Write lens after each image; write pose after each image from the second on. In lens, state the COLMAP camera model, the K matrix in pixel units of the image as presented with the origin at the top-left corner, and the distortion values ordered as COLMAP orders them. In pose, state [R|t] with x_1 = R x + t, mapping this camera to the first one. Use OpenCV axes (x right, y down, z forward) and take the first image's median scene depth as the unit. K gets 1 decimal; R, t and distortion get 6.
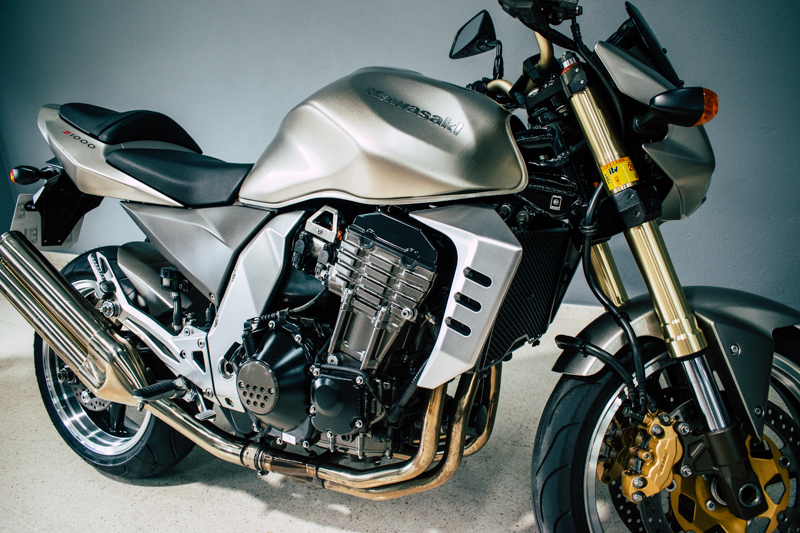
lens RADIAL K [[591.6, 0, 400.0], [0, 591.6, 266.5], [0, 0, 1]] dist [-0.078409, -0.002016]
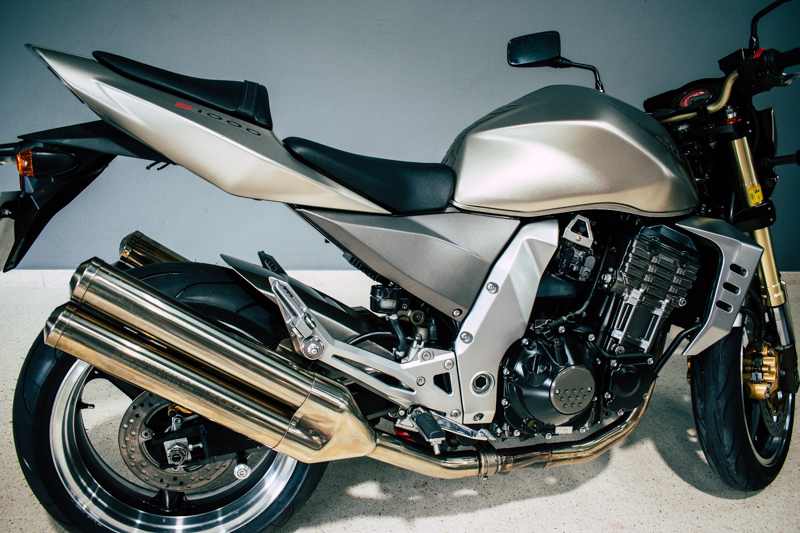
lens RADIAL K [[585.4, 0, 399.9], [0, 585.4, 279.3], [0, 0, 1]] dist [-0.098988, -0.002024]
pose [[0.756408, -0.104218, 0.645744, -0.997392], [0.046573, 0.993301, 0.105757, -0.104363], [-0.652440, -0.049922, 0.756194, 0.368179]]
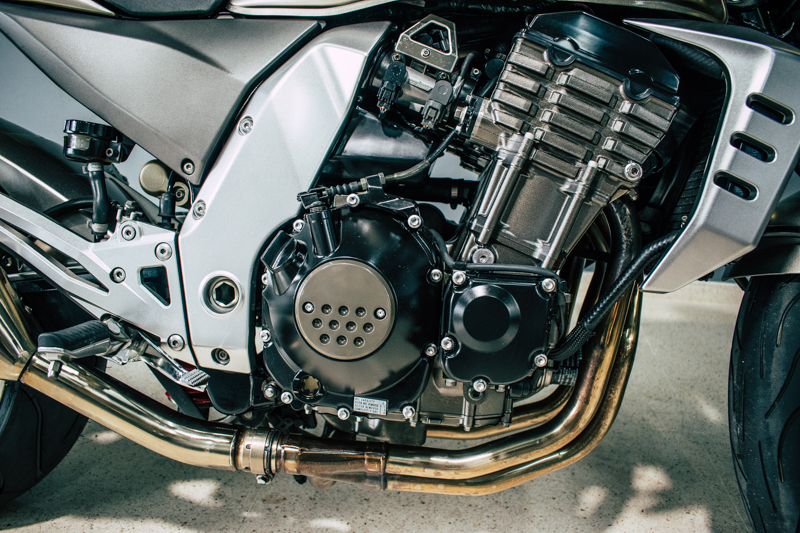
lens RADIAL K [[591.6, 0, 400.0], [0, 591.6, 266.5], [0, 0, 1]] dist [-0.078409, -0.002016]
pose [[0.920056, 0.019415, 0.391305, -0.356608], [-0.016263, 0.999803, -0.011366, 0.151062], [-0.391449, 0.004094, 0.920191, 0.425399]]
